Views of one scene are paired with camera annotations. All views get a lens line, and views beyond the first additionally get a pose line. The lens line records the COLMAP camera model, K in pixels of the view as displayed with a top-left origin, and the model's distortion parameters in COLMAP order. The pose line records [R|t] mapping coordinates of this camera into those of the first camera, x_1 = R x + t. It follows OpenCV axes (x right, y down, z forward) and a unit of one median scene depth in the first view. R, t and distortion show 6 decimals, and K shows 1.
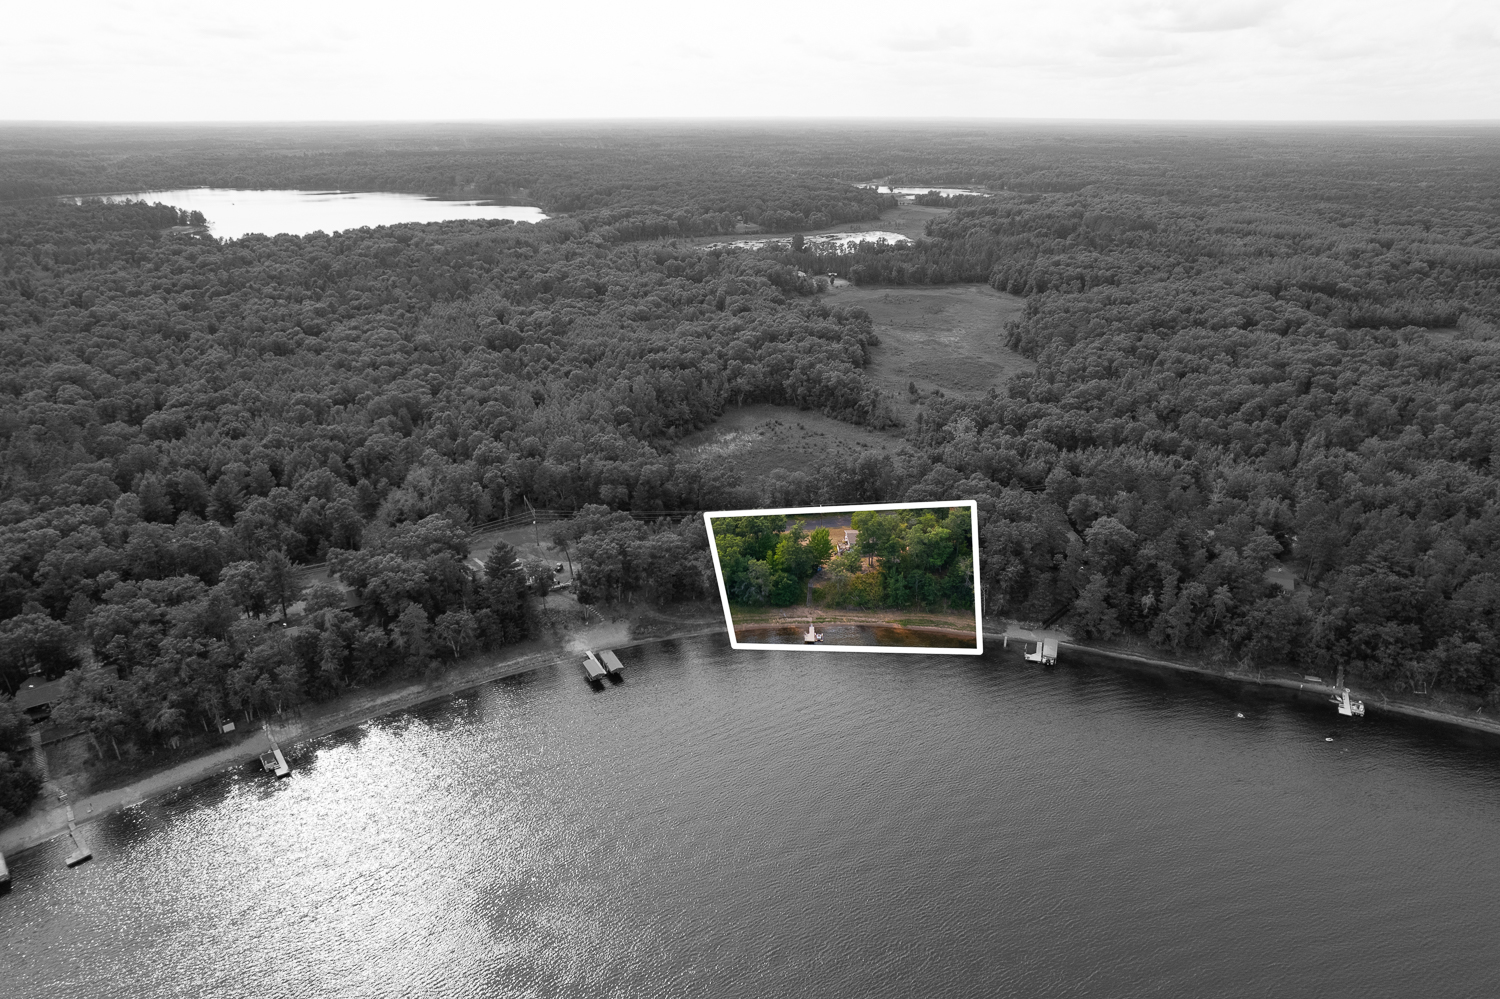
lens RADIAL K [[954.8, 0, 750.0], [0, 954.8, 499.5], [0, 0, 1]] dist [-0.052422, 0.047648]
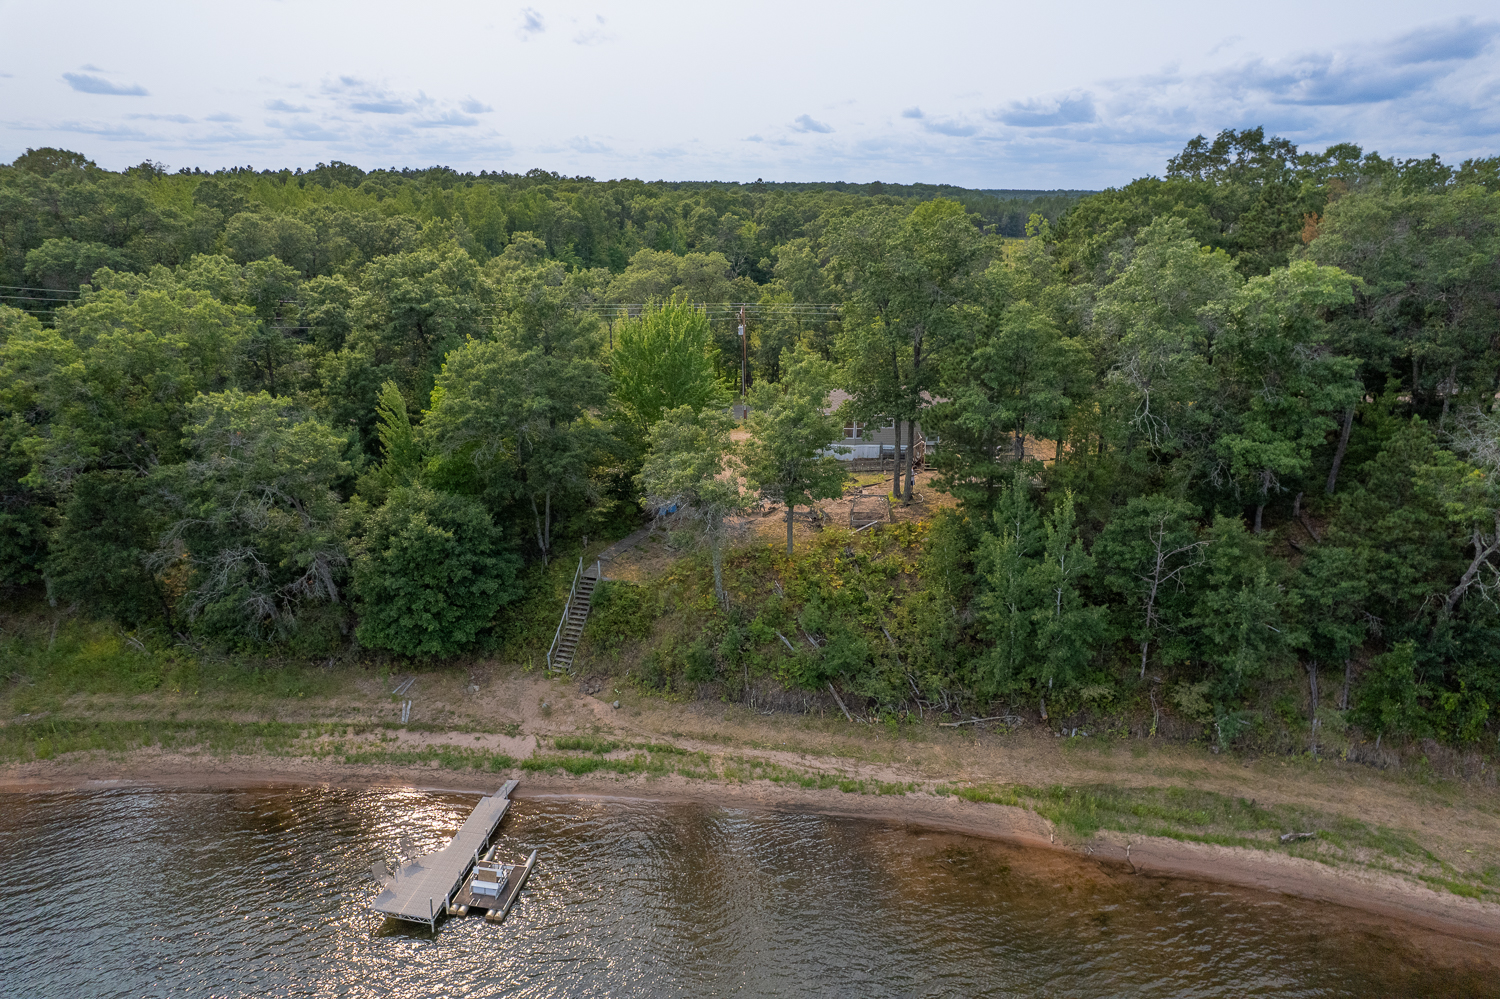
lens RADIAL K [[925.4, 0, 756.2], [0, 925.4, 523.6], [0, 0, 1]] dist [-0.081605, 0.073819]
pose [[0.993897, 0.041908, -0.102040, 0.119037], [-0.047285, 0.997586, -0.050860, 0.089645], [0.099662, 0.055374, 0.993479, 0.819239]]
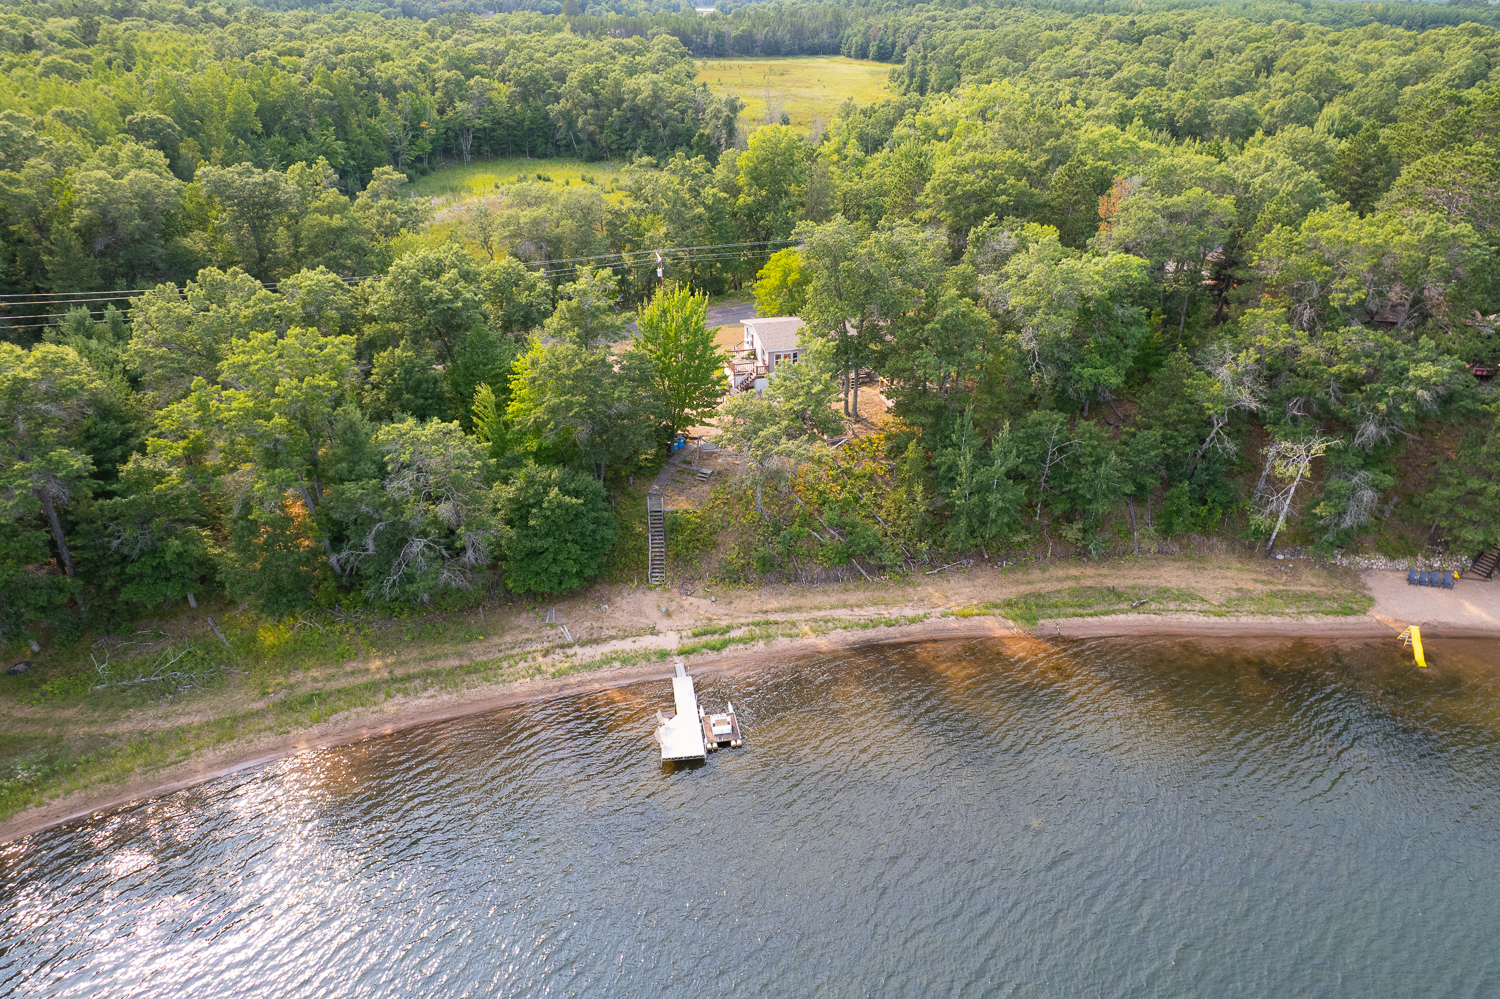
lens RADIAL K [[954.8, 0, 750.0], [0, 954.8, 499.5], [0, 0, 1]] dist [-0.052422, 0.047648]
pose [[0.977201, -0.100564, 0.186987, 0.039665], [0.080518, 0.990454, 0.111887, 0.061254], [-0.196454, -0.094280, 0.975970, 0.740114]]
